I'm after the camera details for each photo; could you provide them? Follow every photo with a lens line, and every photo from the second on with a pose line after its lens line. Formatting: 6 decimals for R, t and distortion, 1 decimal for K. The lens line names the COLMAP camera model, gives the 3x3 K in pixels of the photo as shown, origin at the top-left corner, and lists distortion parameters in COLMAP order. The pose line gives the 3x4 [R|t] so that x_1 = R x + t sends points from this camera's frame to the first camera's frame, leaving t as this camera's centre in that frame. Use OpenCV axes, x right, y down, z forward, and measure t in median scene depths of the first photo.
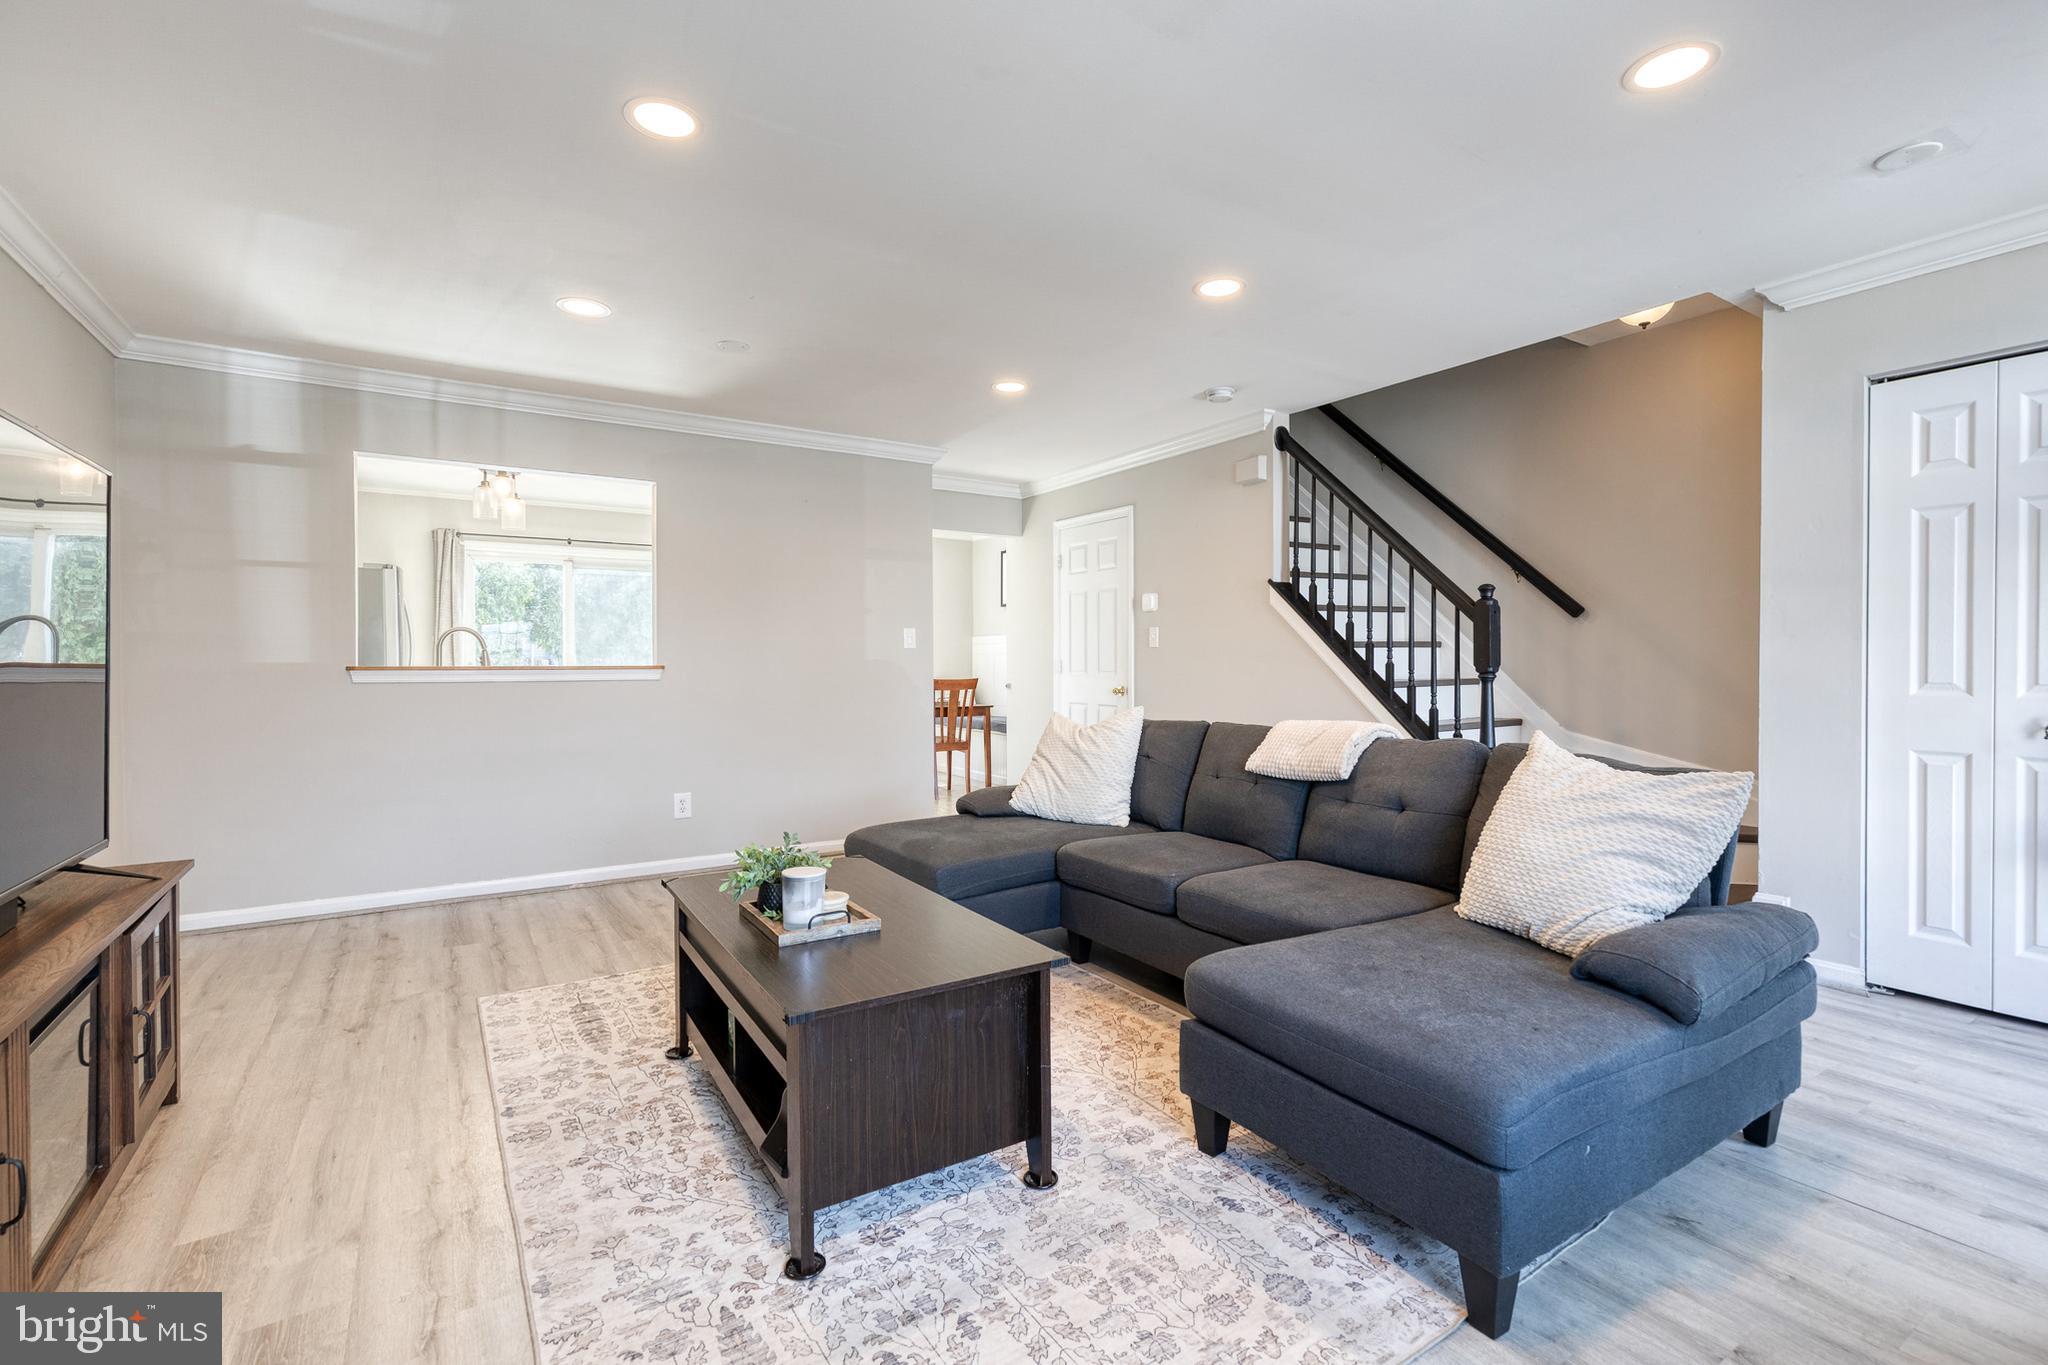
lens RADIAL K [[924.5, 0, 1043.4], [0, 924.5, 669.5], [0, 0, 1]] dist [0.008222, -0.000163]
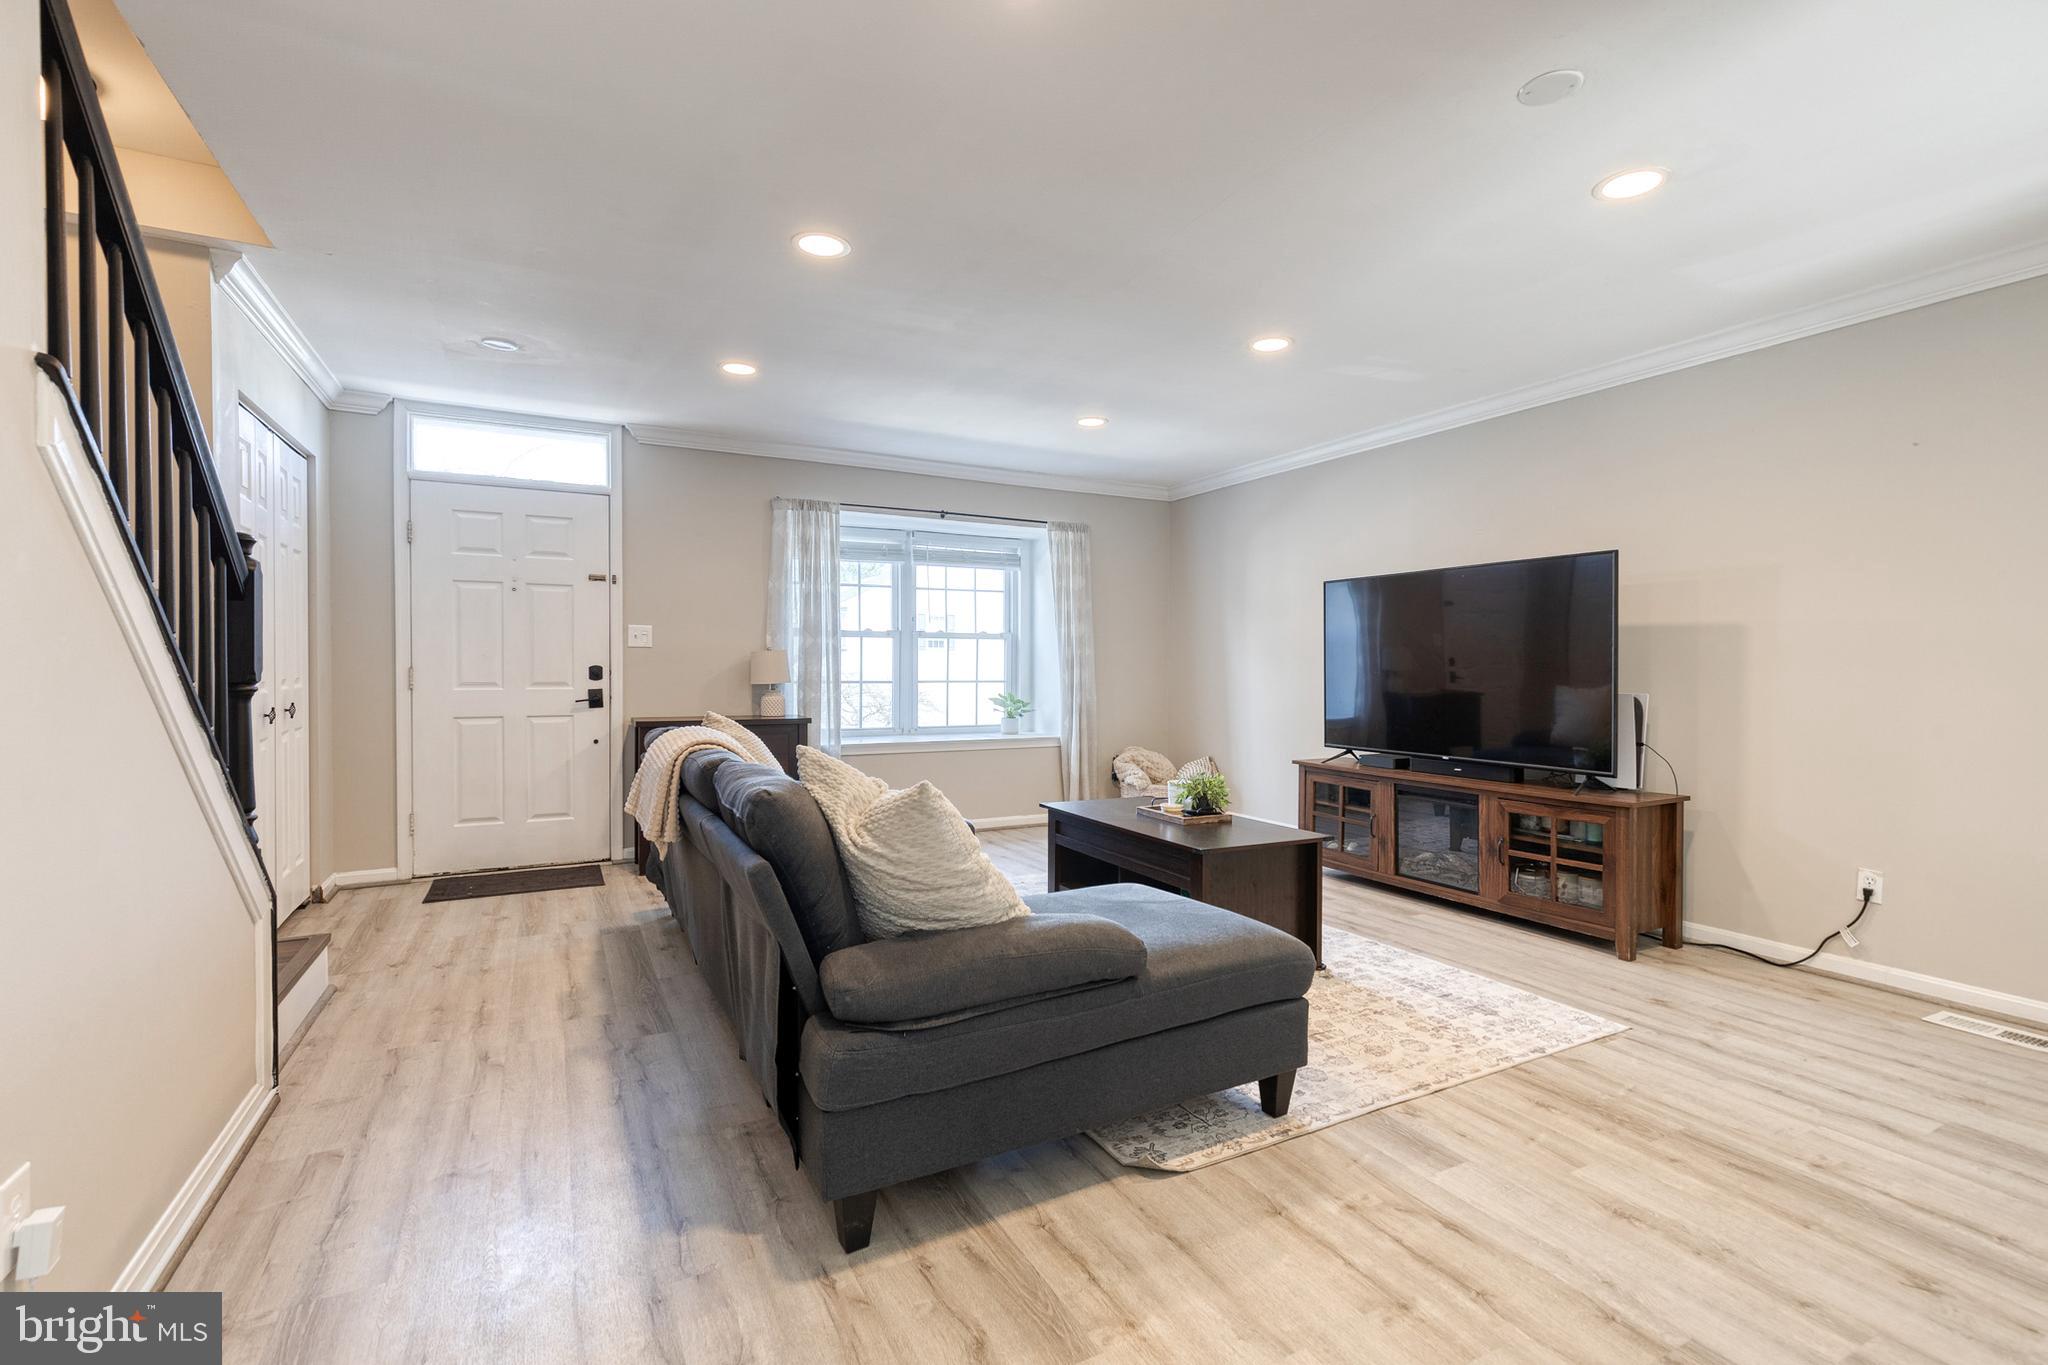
lens RADIAL K [[924.5, 0, 1043.4], [0, 924.5, 669.5], [0, 0, 1]] dist [0.008222, -0.000163]
pose [[-0.996450, 0.000365, 0.084185, -0.102702], [0.001716, 0.999871, 0.015975, -0.018741], [-0.084168, 0.016063, -0.996322, 1.936570]]
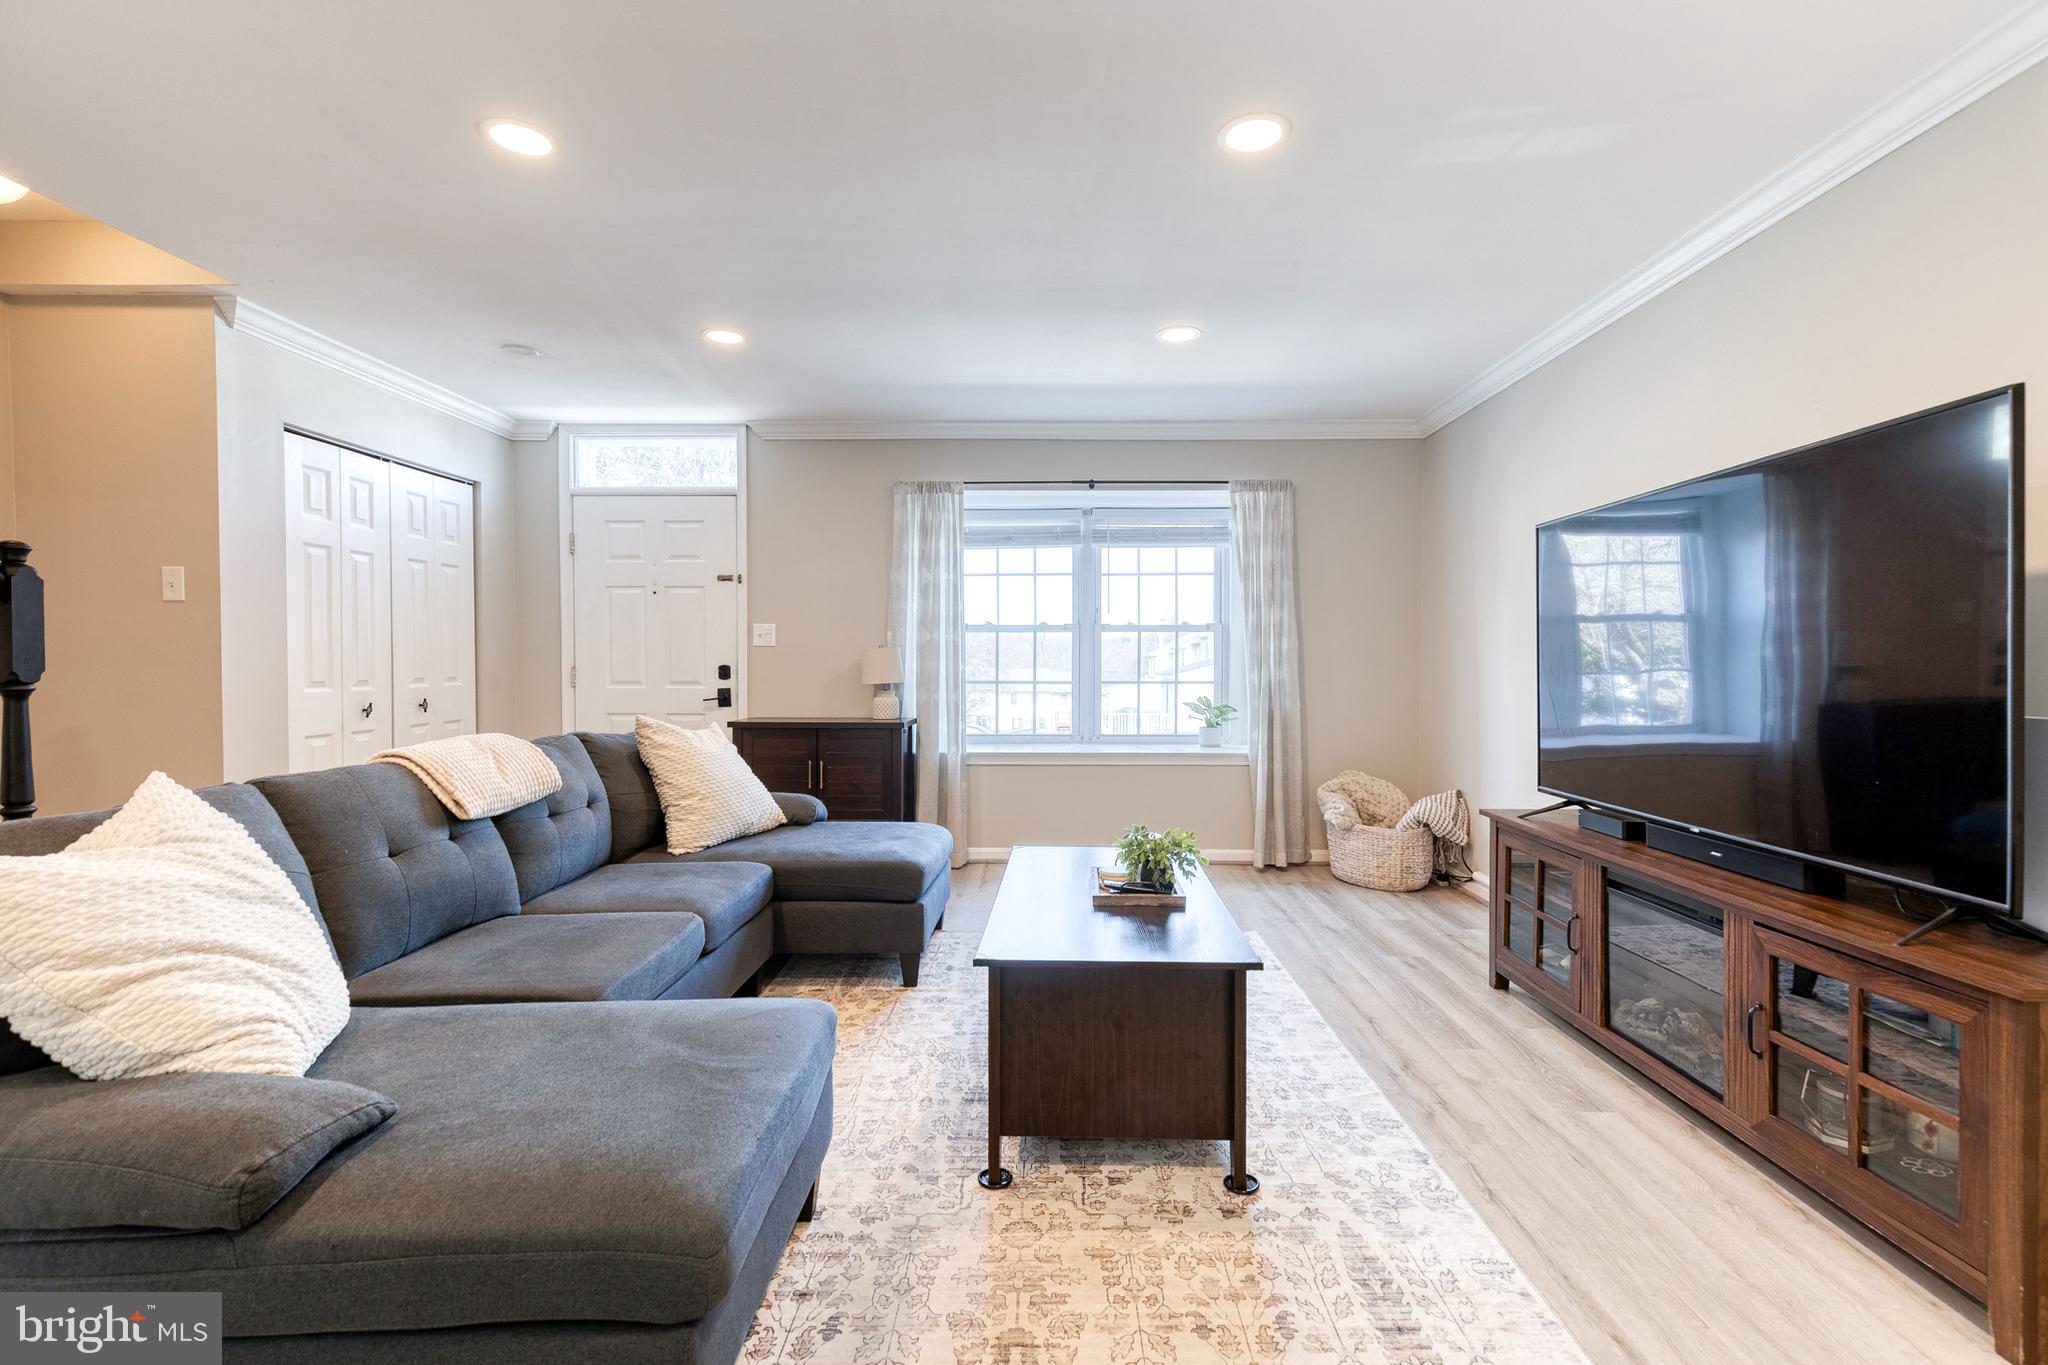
lens RADIAL K [[912.3, 0, 1052.9], [0, 912.3, 675.8], [0, 0, 1]] dist [0.003402, 0.000137]
pose [[-0.831357, -0.002774, 0.555732, -0.563570], [0.010889, 0.999714, 0.021280, -0.009996], [-0.555632, 0.023743, -0.831089, 1.410088]]
